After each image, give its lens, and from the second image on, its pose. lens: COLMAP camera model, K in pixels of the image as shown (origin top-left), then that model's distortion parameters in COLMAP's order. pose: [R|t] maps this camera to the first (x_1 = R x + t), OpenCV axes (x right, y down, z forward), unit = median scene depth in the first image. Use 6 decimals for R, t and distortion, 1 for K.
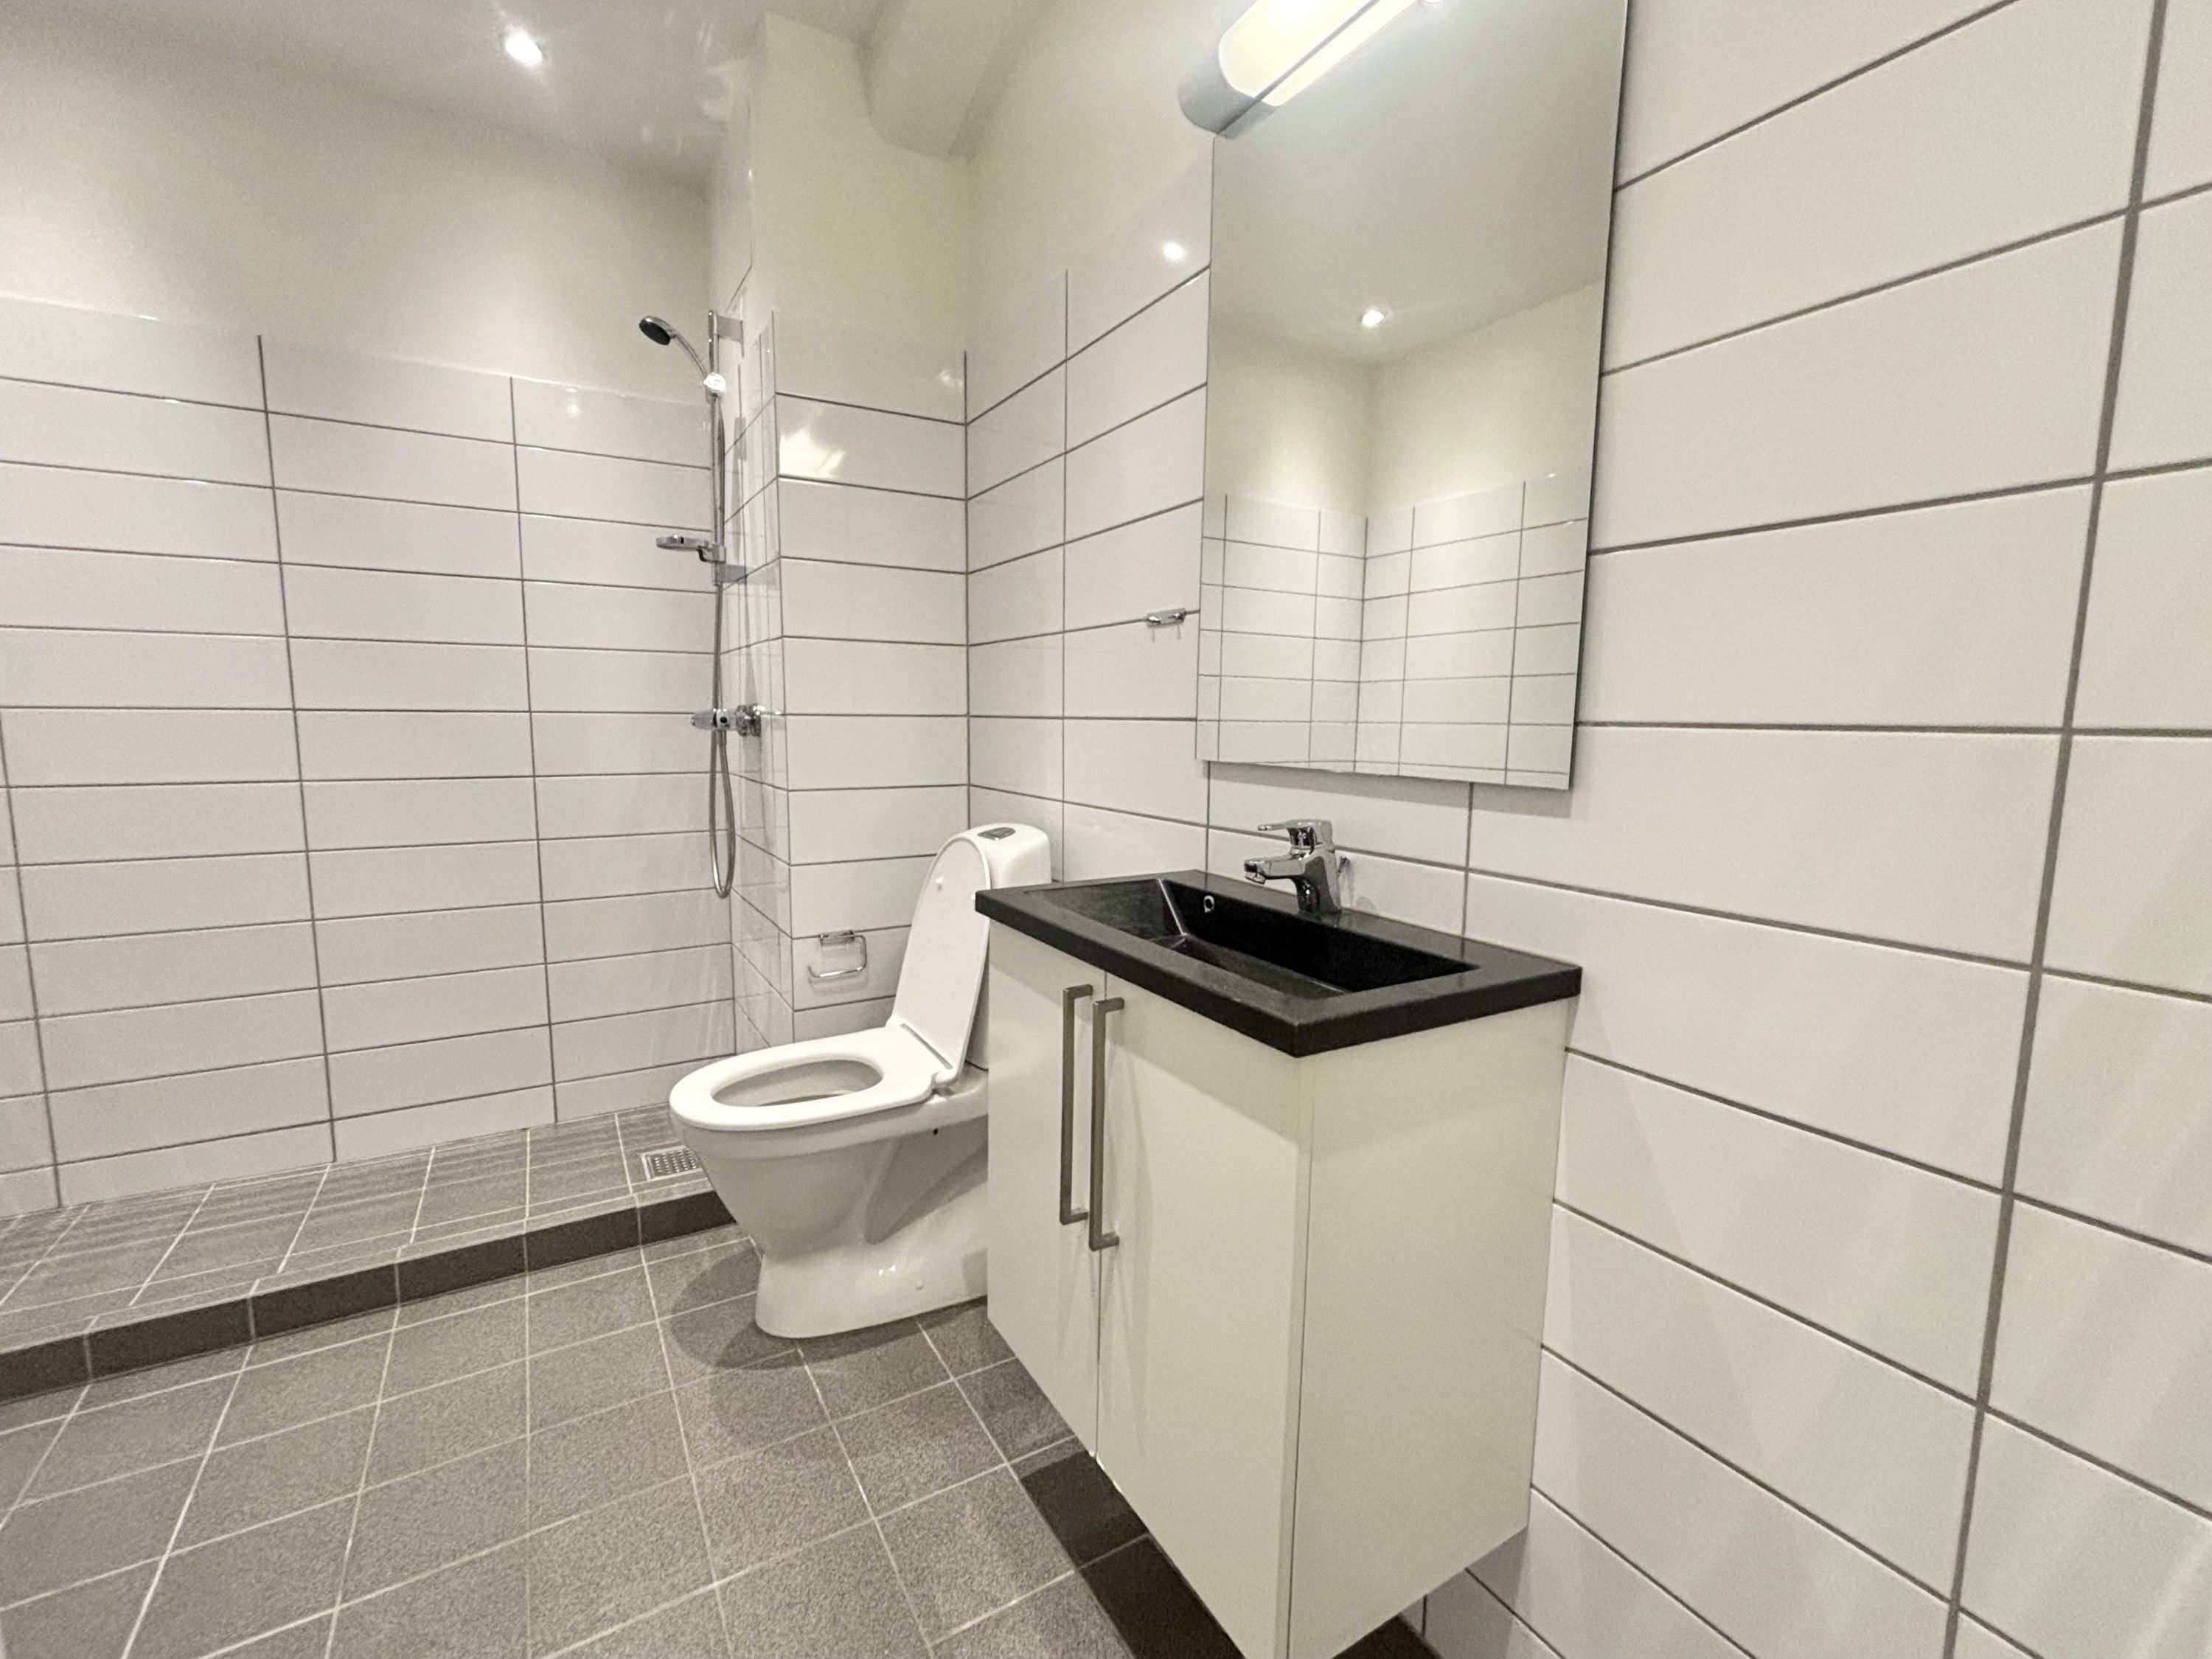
lens RADIAL K [[956.6, 0, 1107.2], [0, 956.6, 829.2], [0, 0, 1]] dist [-0.002394, 0.000148]
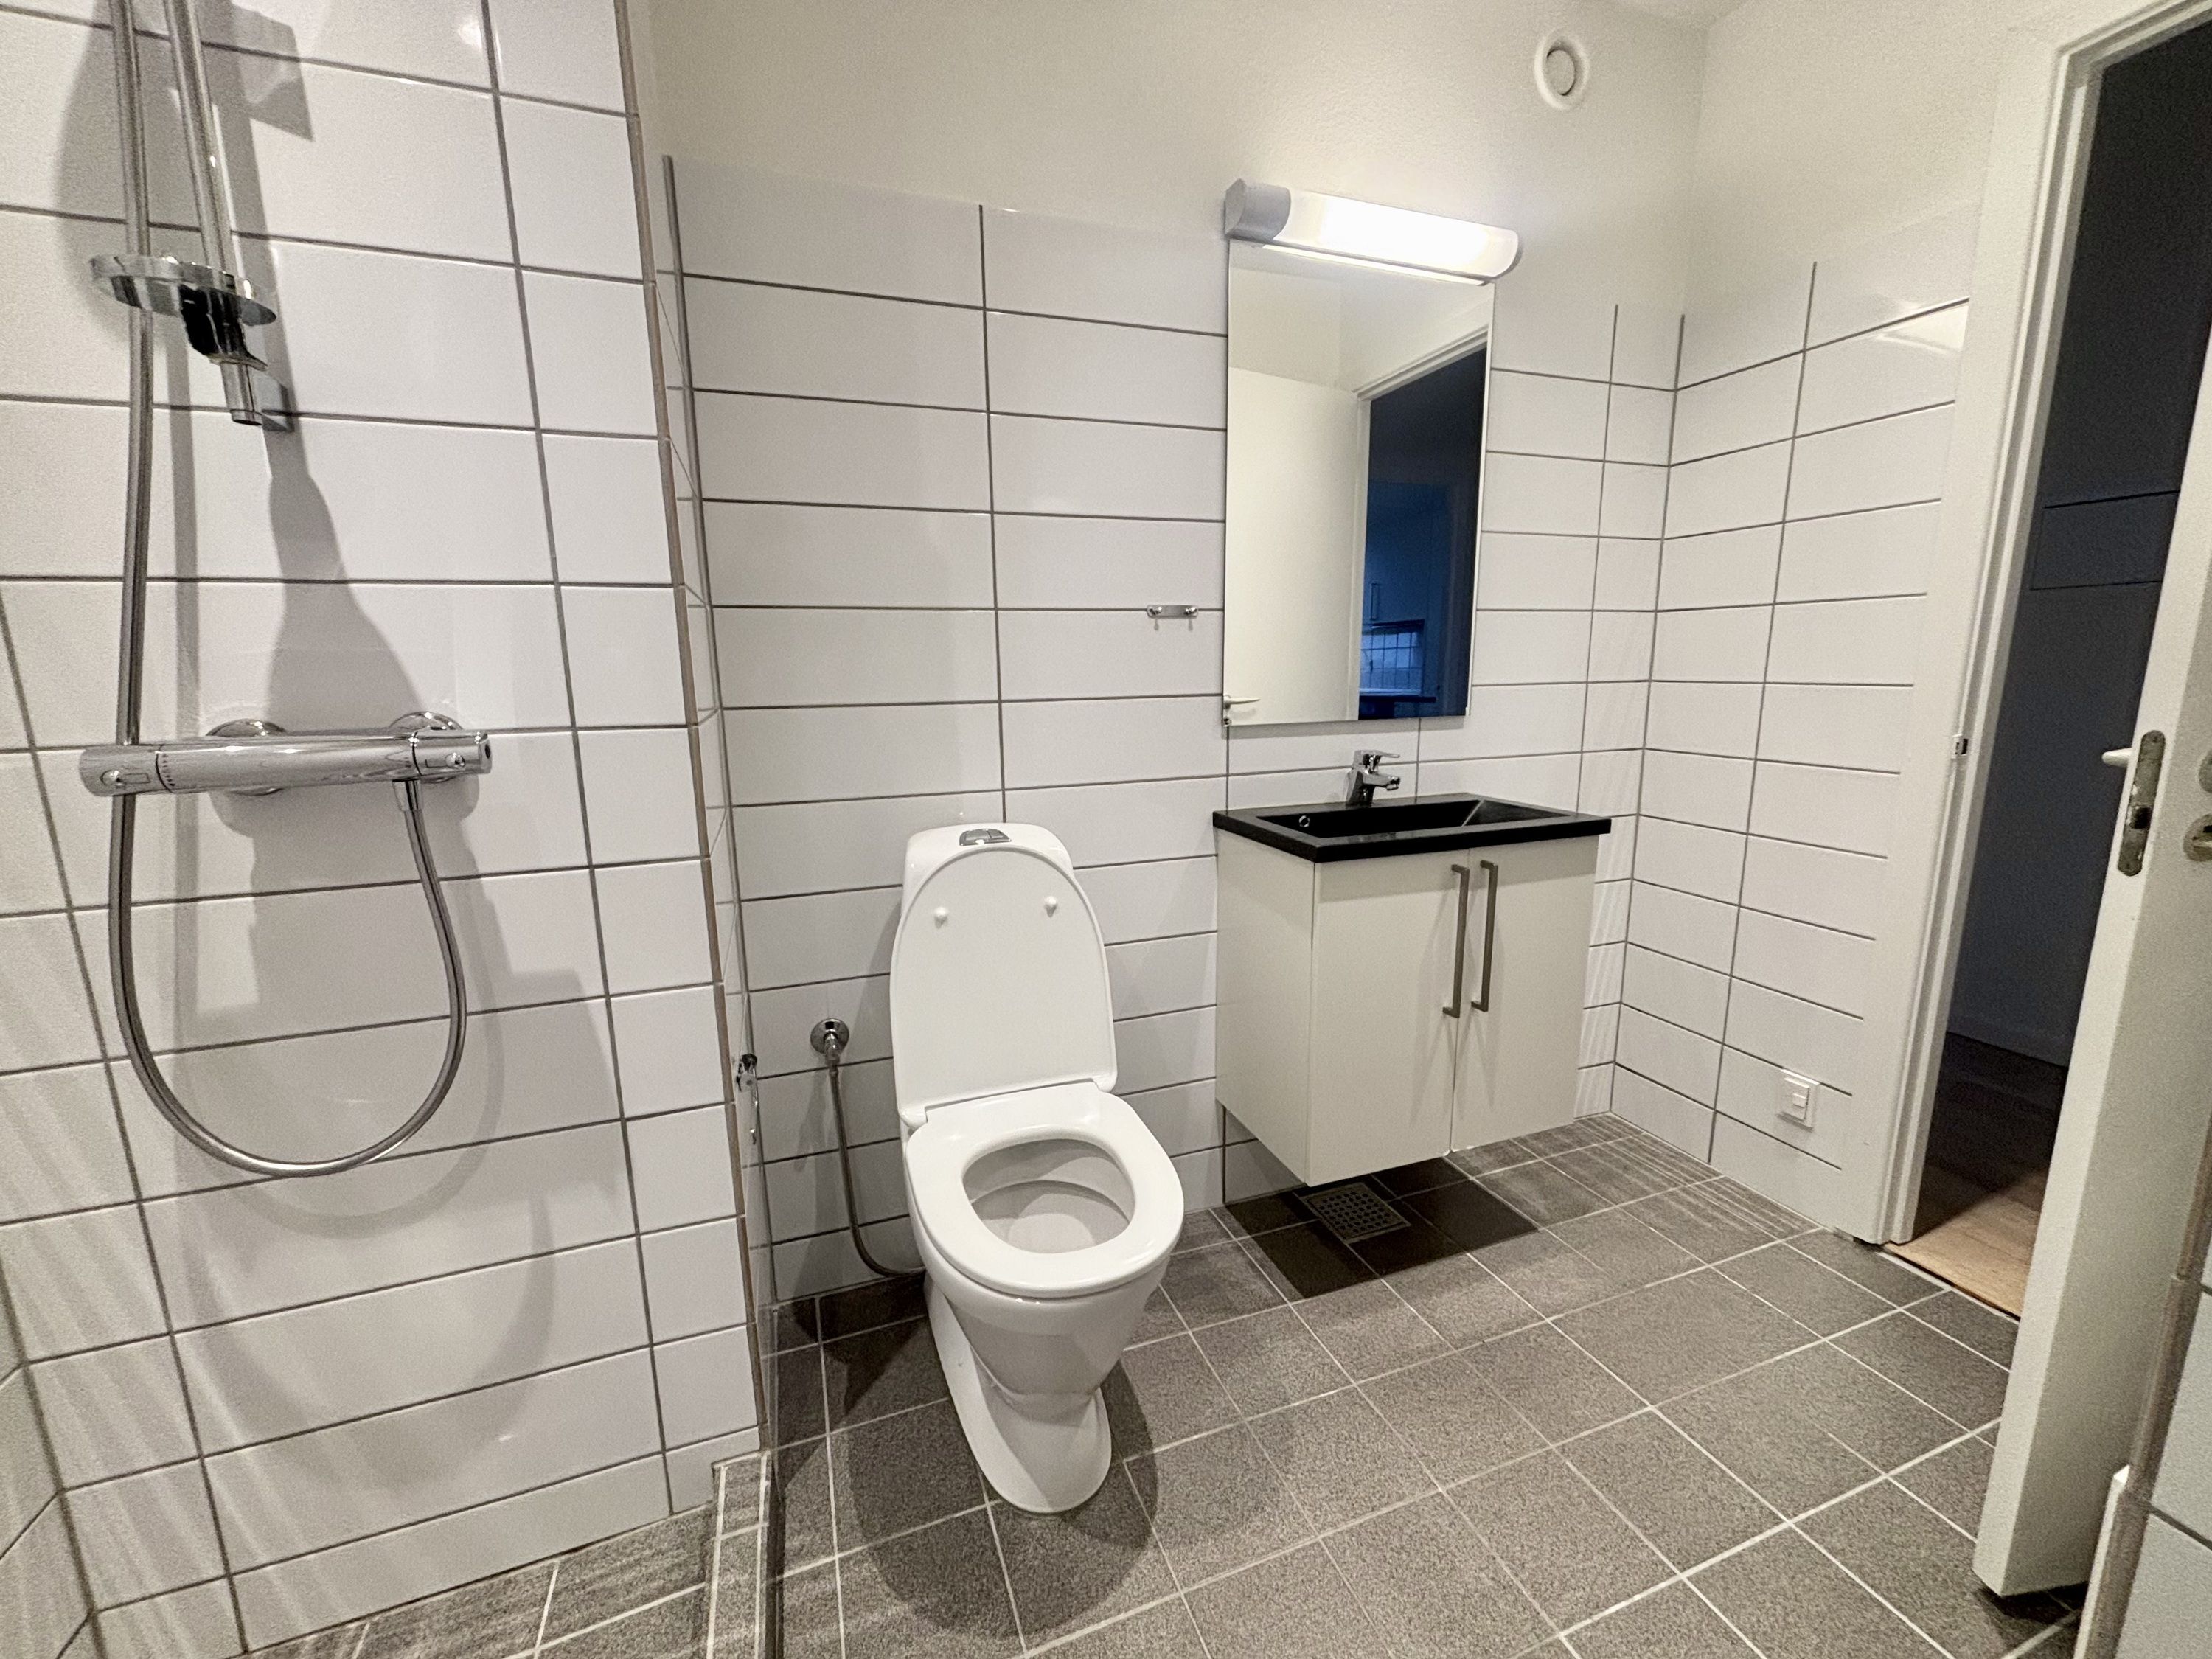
lens RADIAL K [[885.0, 0, 1106.8], [0, 885.0, 826.5], [0, 0, 1]] dist [-0.004373, -0.000238]
pose [[0.193140, -0.190006, 0.962598, -1.089065], [0.136136, 0.976770, 0.165488, -0.155557], [-0.971681, 0.099082, 0.214520, 0.886013]]
